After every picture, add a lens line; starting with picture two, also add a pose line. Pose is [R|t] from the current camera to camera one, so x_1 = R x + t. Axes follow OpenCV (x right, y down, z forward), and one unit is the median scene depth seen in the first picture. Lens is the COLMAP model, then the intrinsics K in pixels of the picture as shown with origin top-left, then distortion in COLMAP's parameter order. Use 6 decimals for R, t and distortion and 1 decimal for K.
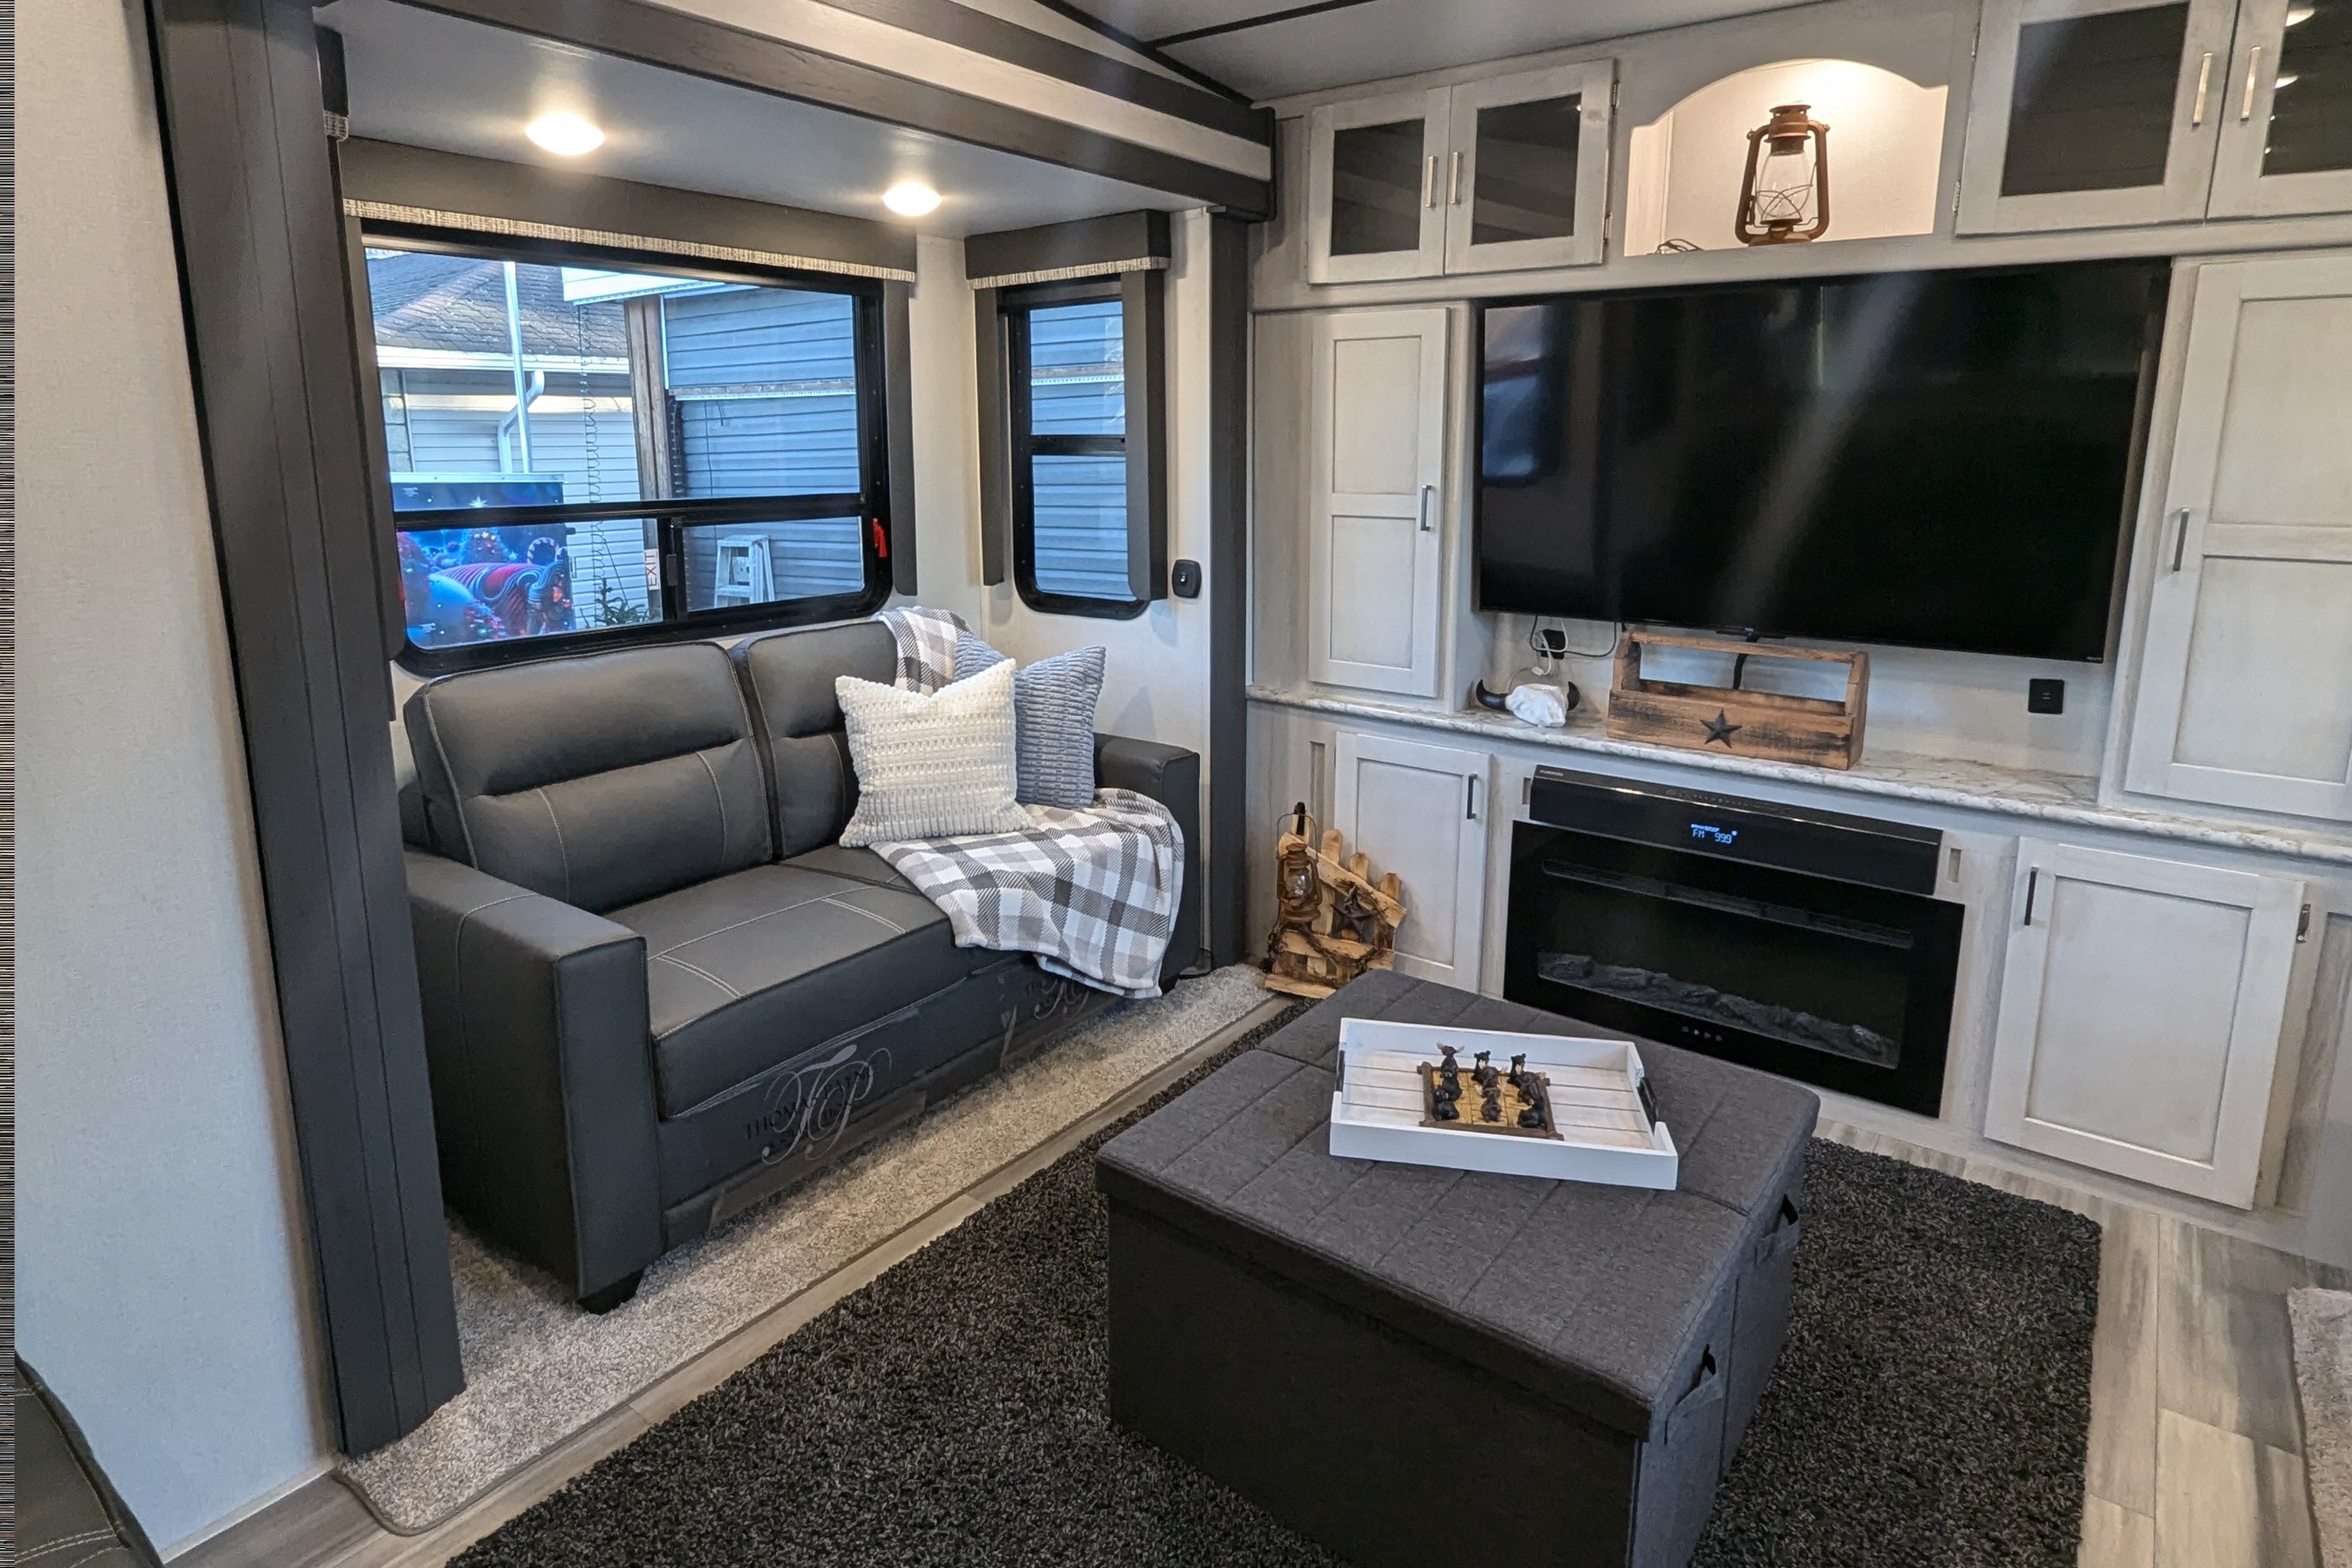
lens RADIAL K [[1304.3, 0, 1168.2], [0, 1304.3, 673.7], [0, 0, 1]] dist [0.000556, -0.003905]
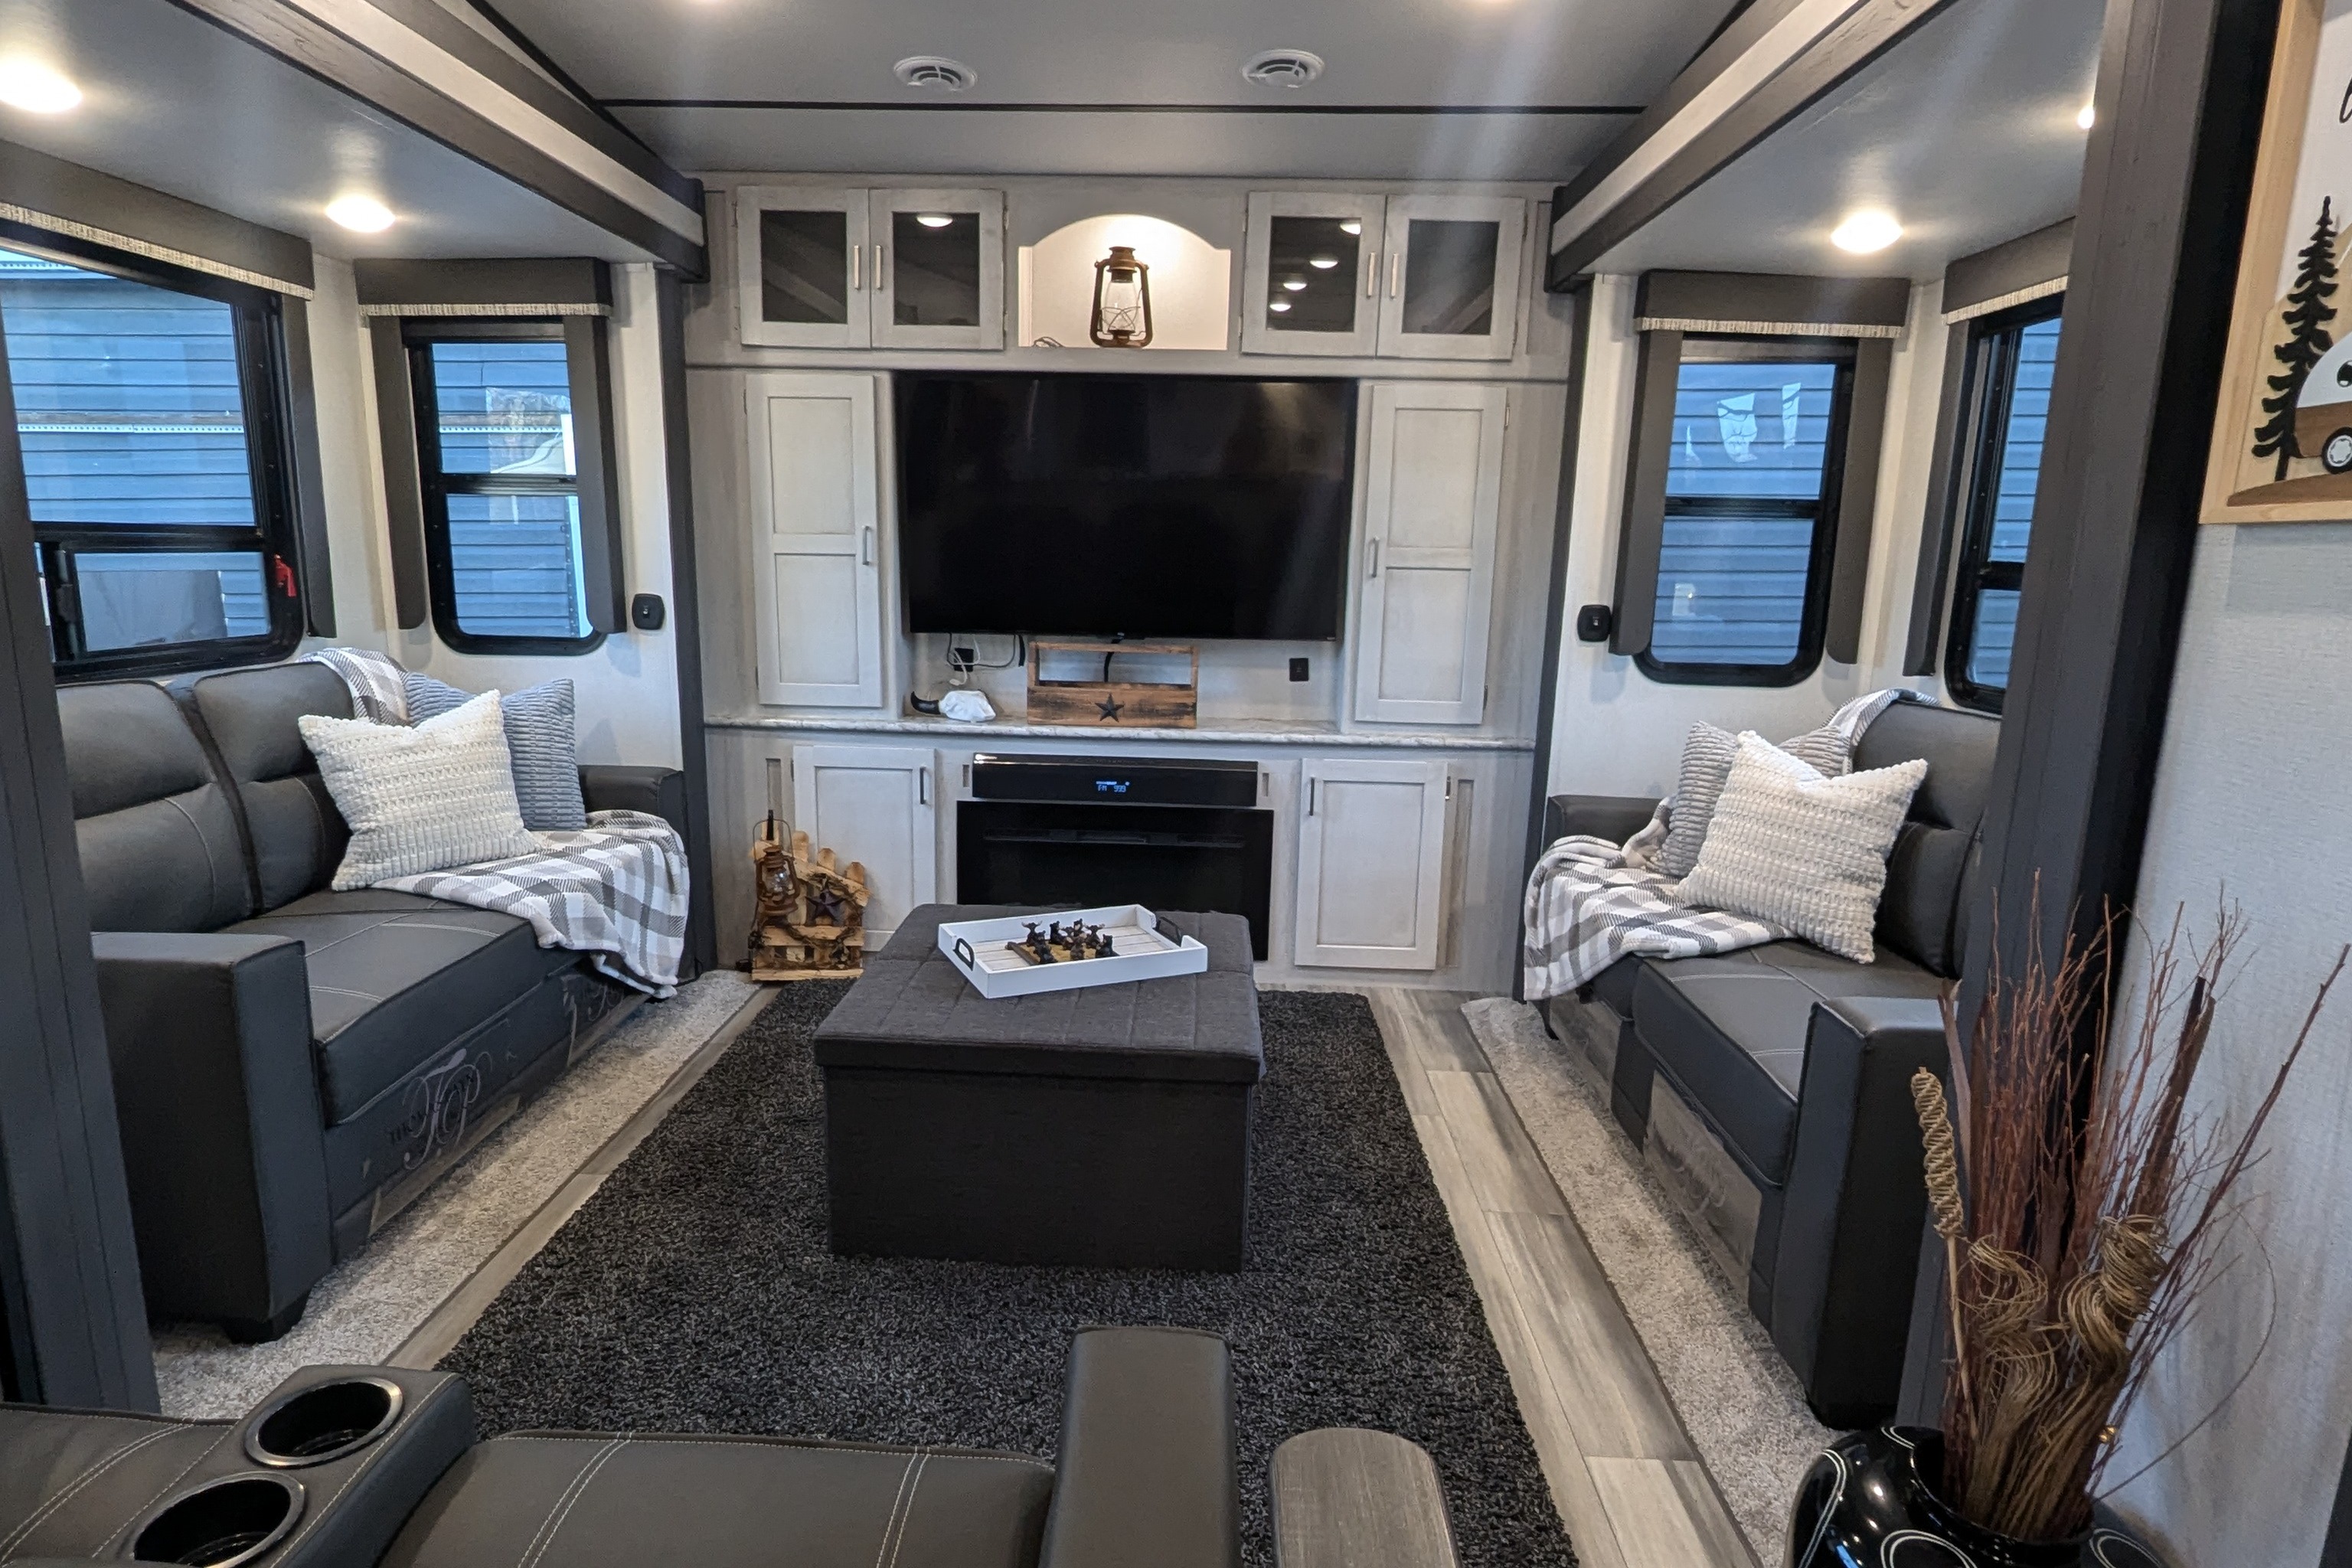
lens RADIAL K [[1304.3, 0, 1158.7], [0, 1304.3, 790.6], [0, 0, 1]] dist [0.000556, -0.003905]
pose [[0.817649, -0.094205, 0.567957, -0.308349], [0.086212, 0.995433, 0.040996, 0.076291], [-0.569225, 0.015444, 0.822037, -0.132337]]
